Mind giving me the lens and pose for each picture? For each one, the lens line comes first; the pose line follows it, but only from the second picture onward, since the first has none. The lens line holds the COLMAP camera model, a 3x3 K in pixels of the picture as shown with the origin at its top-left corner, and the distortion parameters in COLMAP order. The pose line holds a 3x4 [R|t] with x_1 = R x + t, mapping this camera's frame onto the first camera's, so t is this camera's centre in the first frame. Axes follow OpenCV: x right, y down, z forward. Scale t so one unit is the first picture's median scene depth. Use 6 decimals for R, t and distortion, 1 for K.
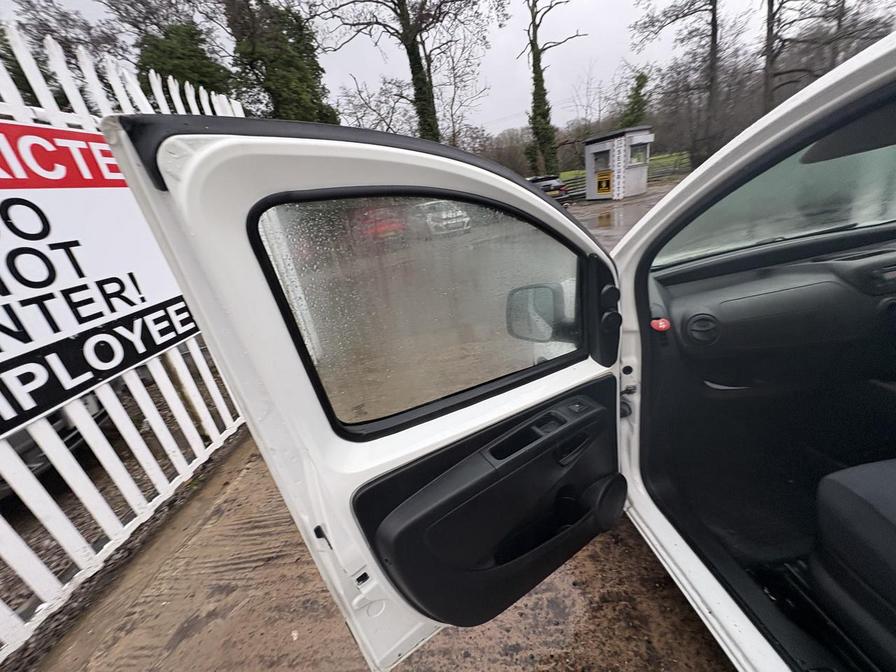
lens RADIAL K [[356.4, 0, 449.2], [0, 356.4, 335.4], [0, 0, 1]] dist [-0.000096, -0.000341]
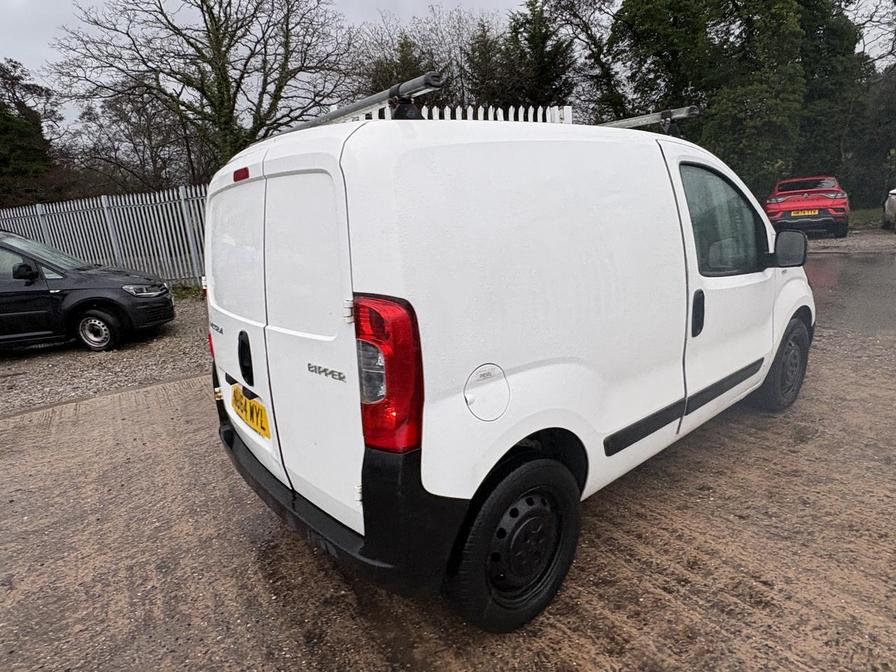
lens RADIAL K [[517.2, 0, 447.7], [0, 517.2, 332.2], [0, 0, 1]] dist [0.002401, -0.000758]
pose [[0.565876, 0.319982, -0.759866, 0.206359], [-0.325240, 0.933514, 0.150898, 0.009728], [0.757630, 0.161749, 0.632324, -0.113512]]
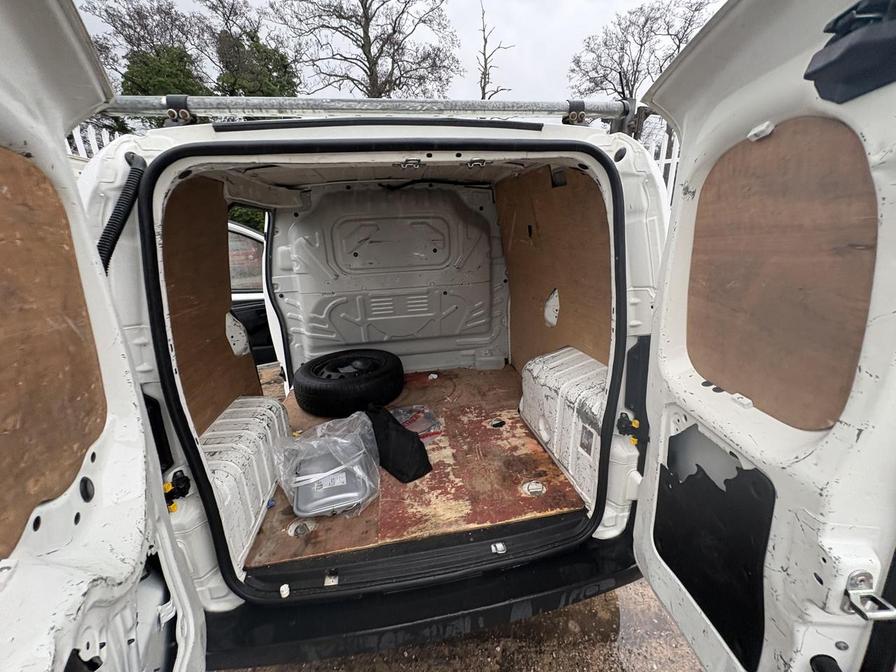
lens RADIAL K [[356.4, 0, 448.6], [0, 356.4, 334.9], [0, 0, 1]] dist [-0.000096, -0.000341]
pose [[0.988447, 0.114772, 0.098991, 0.092330], [-0.106010, 0.990315, -0.089658, 0.034250], [-0.108323, 0.078129, 0.991041, -0.125977]]
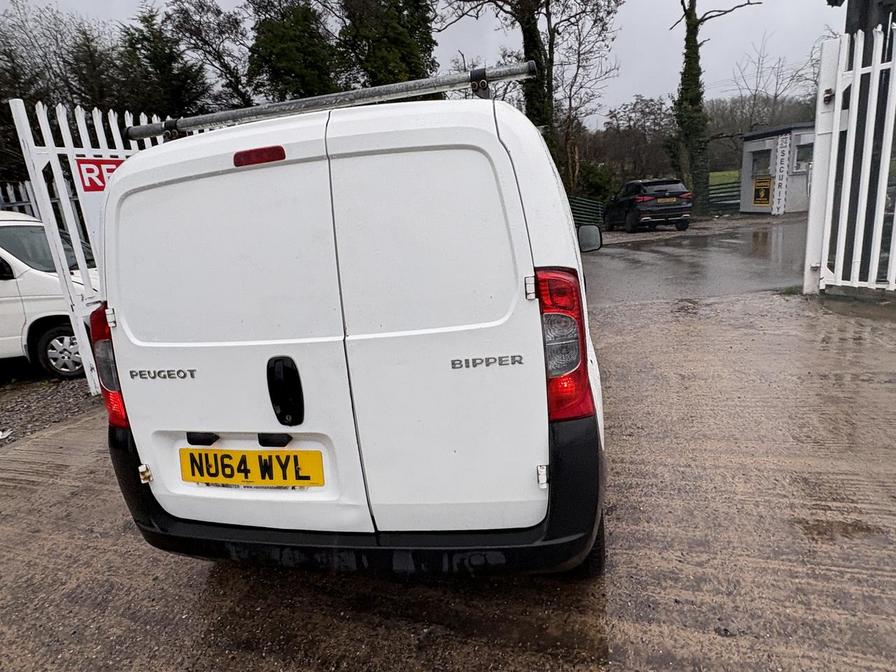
lens RADIAL K [[517.2, 0, 448.4], [0, 517.2, 331.6], [0, 0, 1]] dist [0.002401, -0.000758]
pose [[0.952486, 0.144450, -0.268148, 0.143200], [-0.168825, 0.983153, -0.070060, 0.039260], [0.253511, 0.112002, 0.960827, -0.154748]]
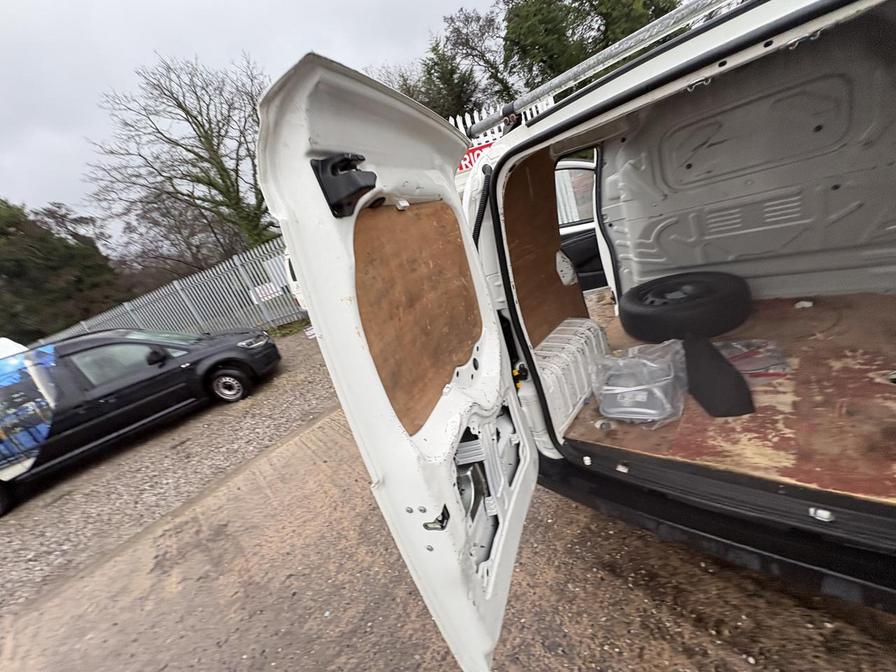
lens RADIAL K [[356.4, 0, 449.2], [0, 356.4, 336.8], [0, 0, 1]] dist [-0.000096, -0.000341]
pose [[0.682466, 0.197516, -0.703724, 0.106437], [-0.051781, 0.973442, 0.223002, 0.029629], [0.729081, -0.115751, 0.674568, -0.136012]]
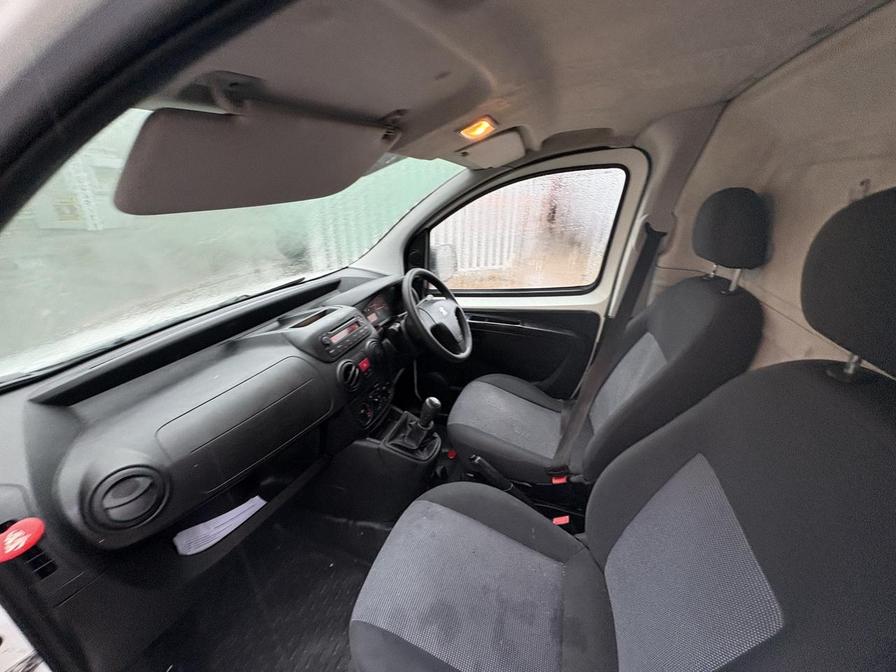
lens RADIAL K [[356.4, 0, 443.8], [0, 356.4, 337.5], [0, 0, 1]] dist [-0.000096, -0.000341]
pose [[0.406365, -0.186987, 0.894373, 0.032411], [0.265159, 0.960846, 0.080408, -0.011378], [-0.874390, 0.204476, 0.440036, 0.020927]]
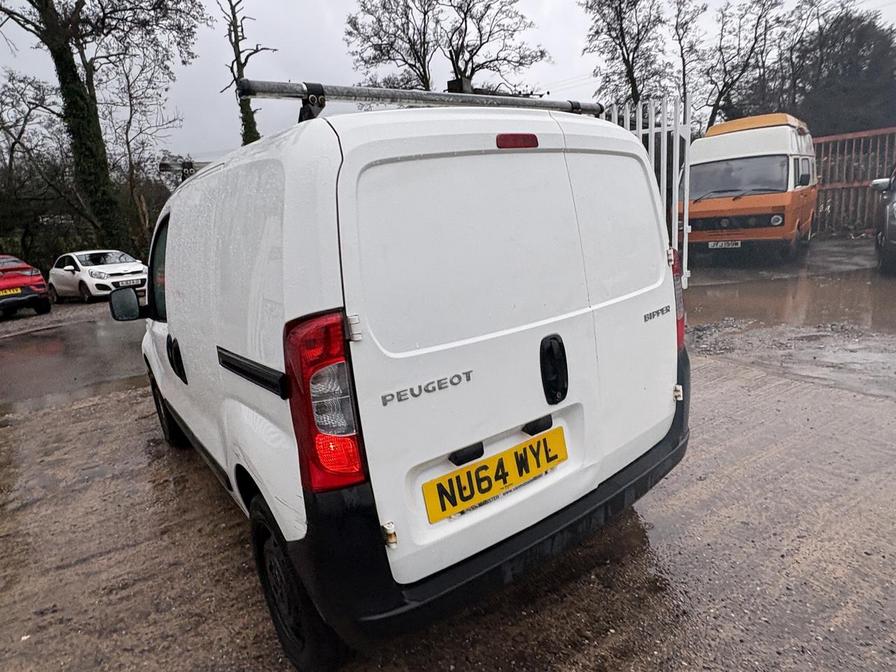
lens RADIAL K [[517.2, 0, 449.0], [0, 517.2, 330.4], [0, 0, 1]] dist [0.002401, -0.000758]
pose [[0.860717, -0.018776, 0.508737, 0.029051], [0.133531, 0.972657, -0.190021, 0.056407], [-0.491258, 0.231486, 0.839690, -0.143548]]
